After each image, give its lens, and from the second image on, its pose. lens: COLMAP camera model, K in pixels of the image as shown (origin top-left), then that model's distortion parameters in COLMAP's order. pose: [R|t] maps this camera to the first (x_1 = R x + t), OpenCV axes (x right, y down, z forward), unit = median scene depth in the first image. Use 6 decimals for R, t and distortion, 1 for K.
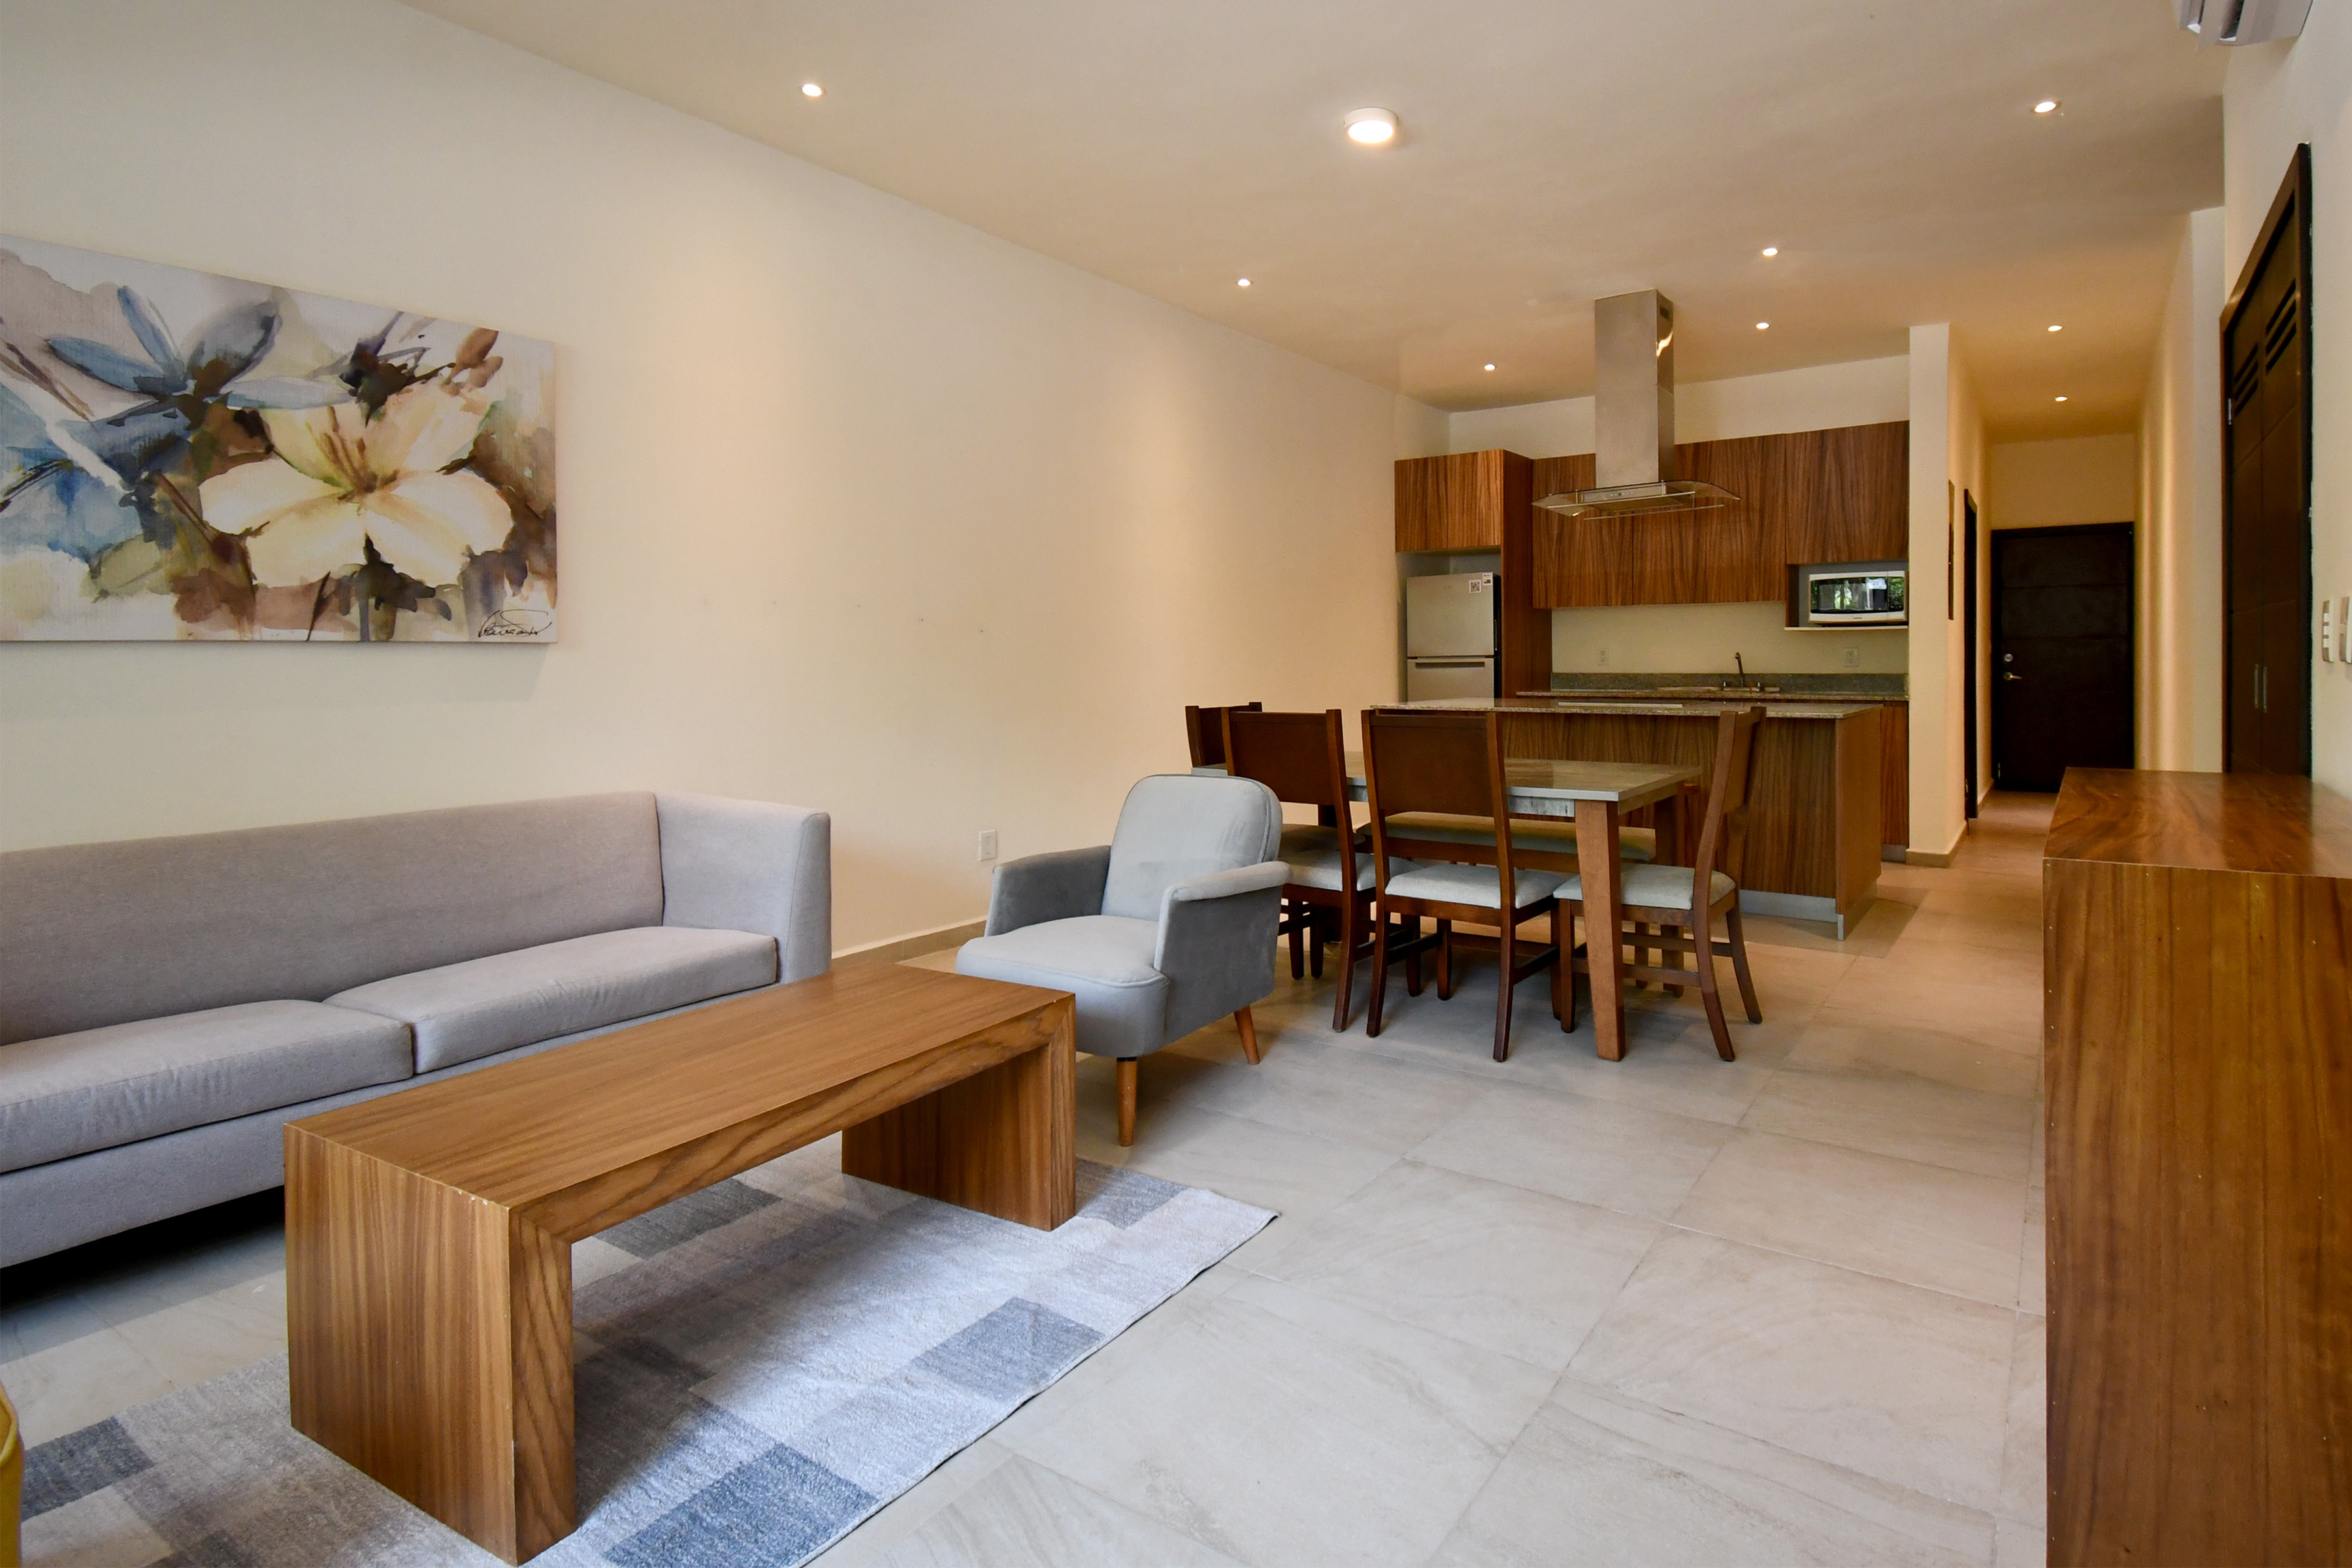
lens RADIAL K [[1171.7, 0, 1297.6], [0, 1171.7, 672.9], [0, 0, 1]] dist [0.002505, -0.008185]
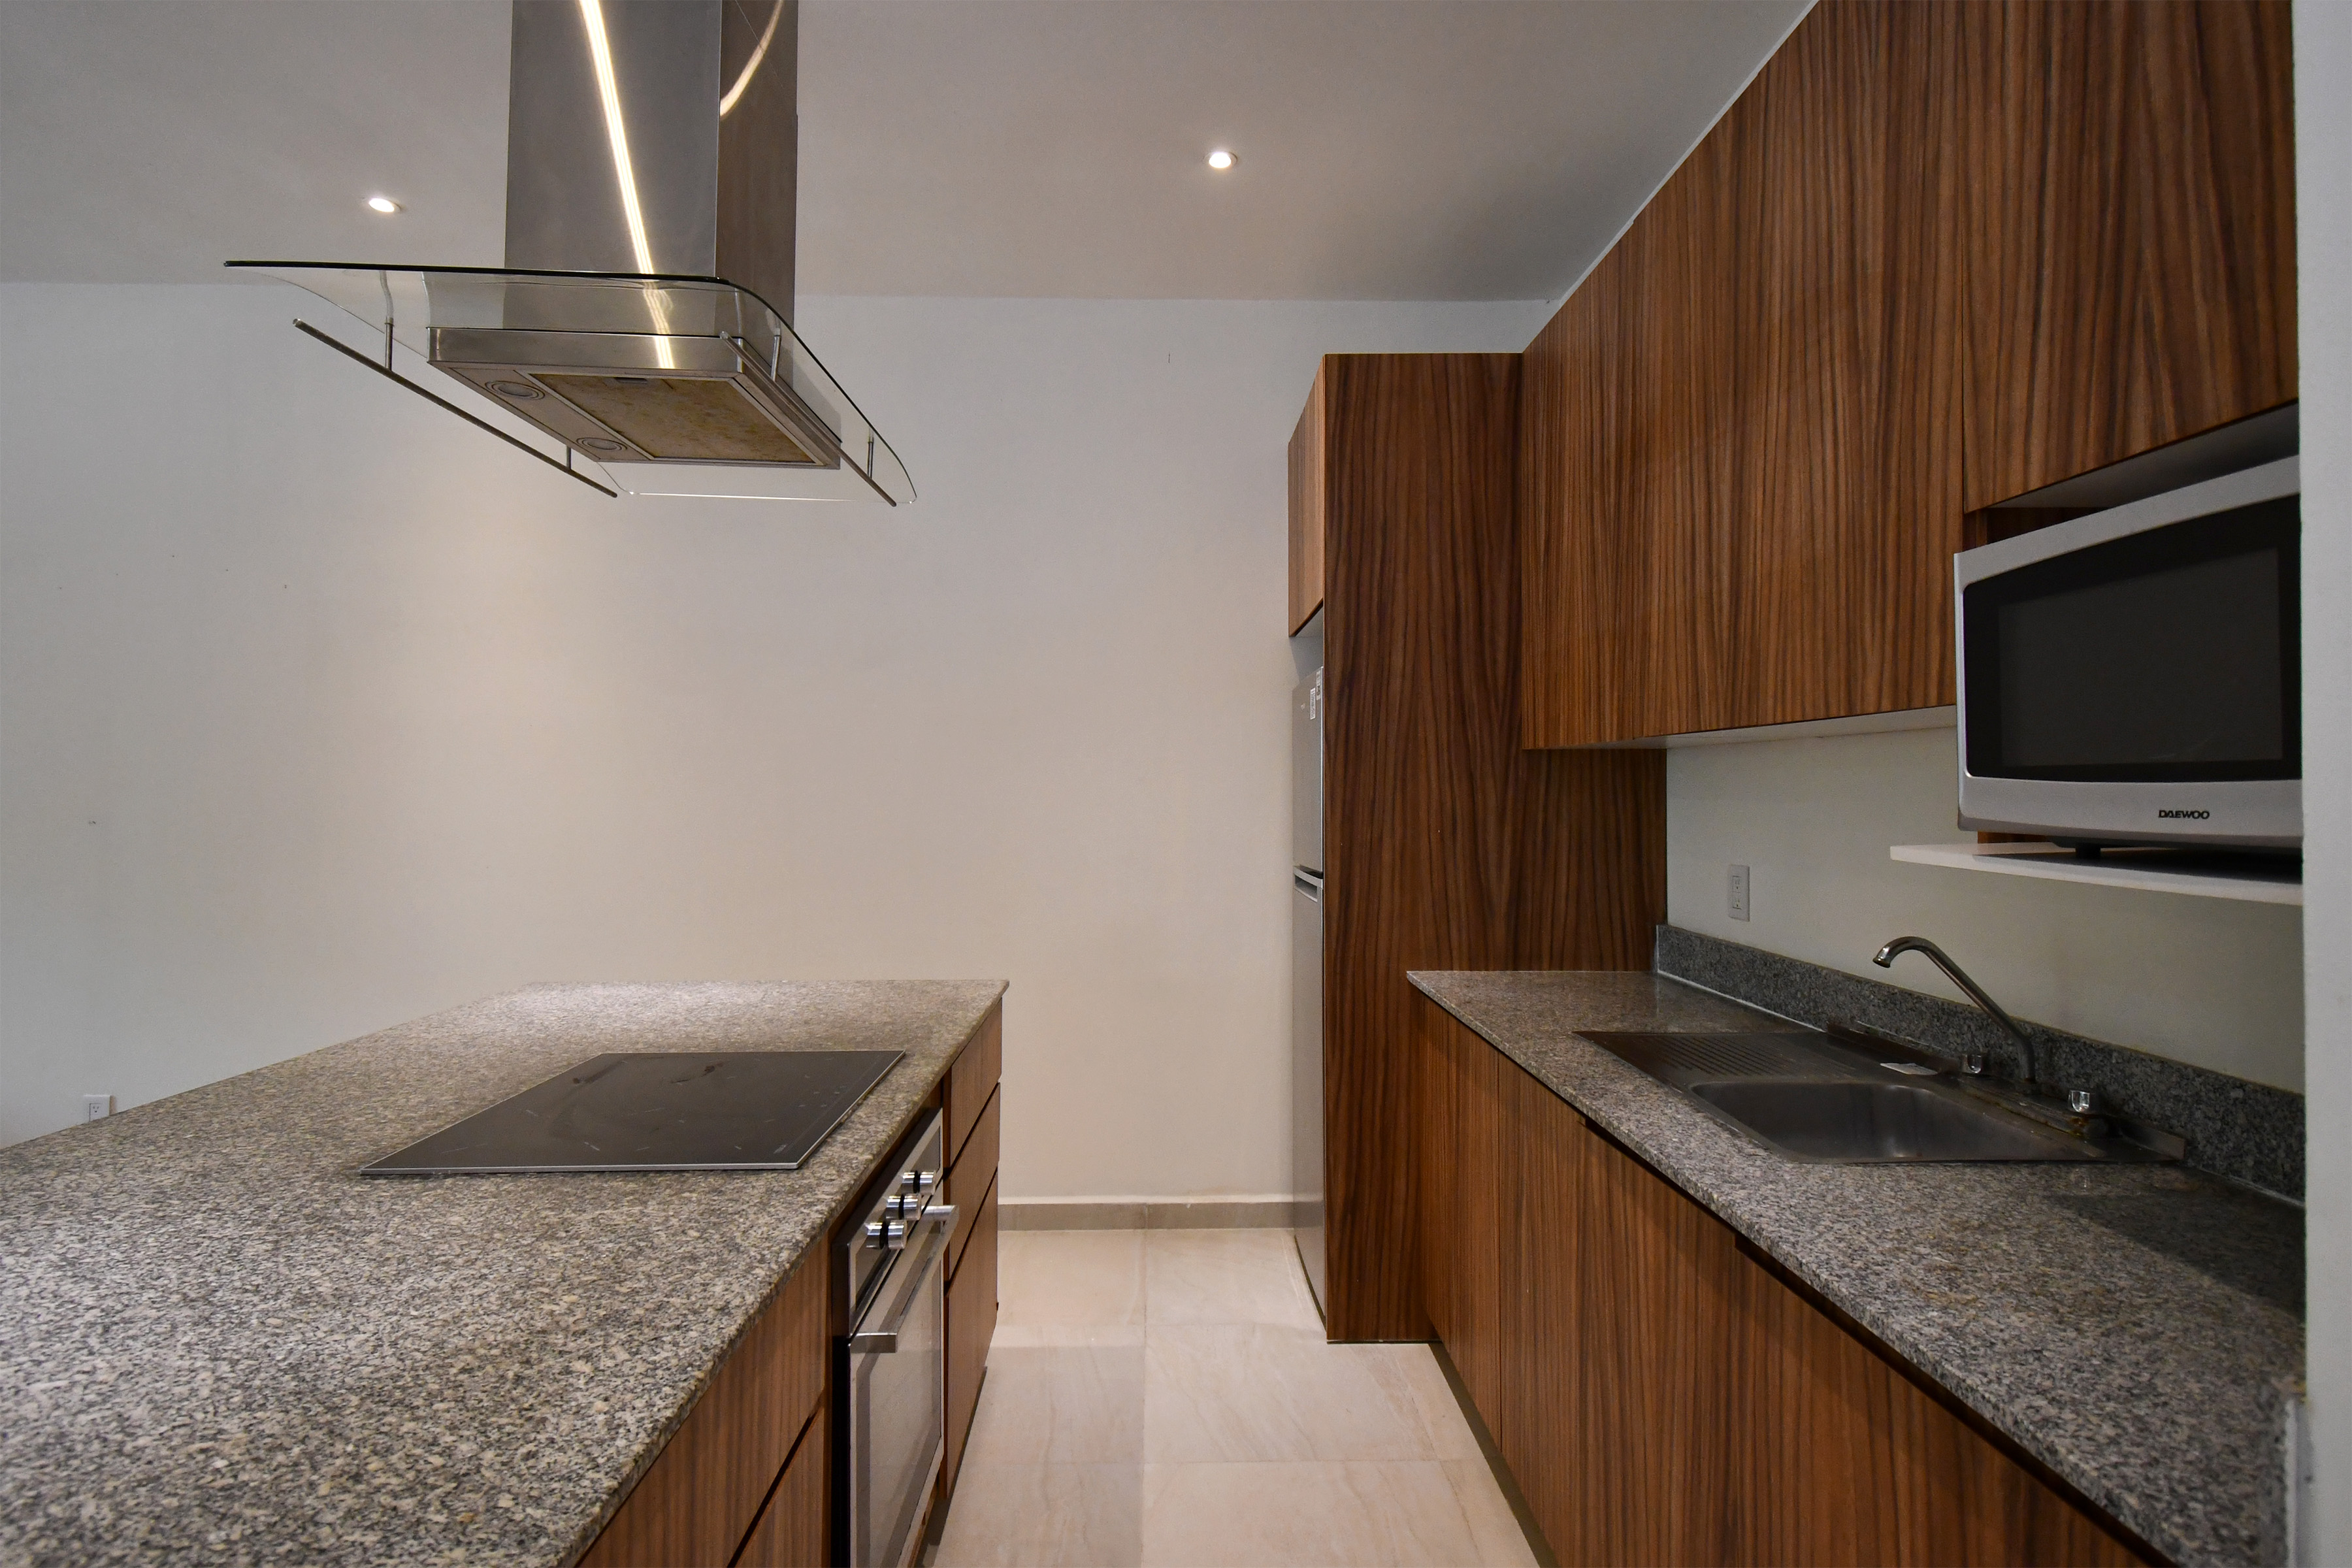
lens RADIAL K [[1188.6, 0, 1215.7], [0, 1188.6, 782.0], [0, 0, 1]] dist [0.028511, -0.010648]
pose [[0.576552, 0.003285, -0.817054, 1.164299], [-0.014658, 0.999873, -0.006324, -0.105288], [0.816929, 0.015623, 0.576526, 1.809300]]
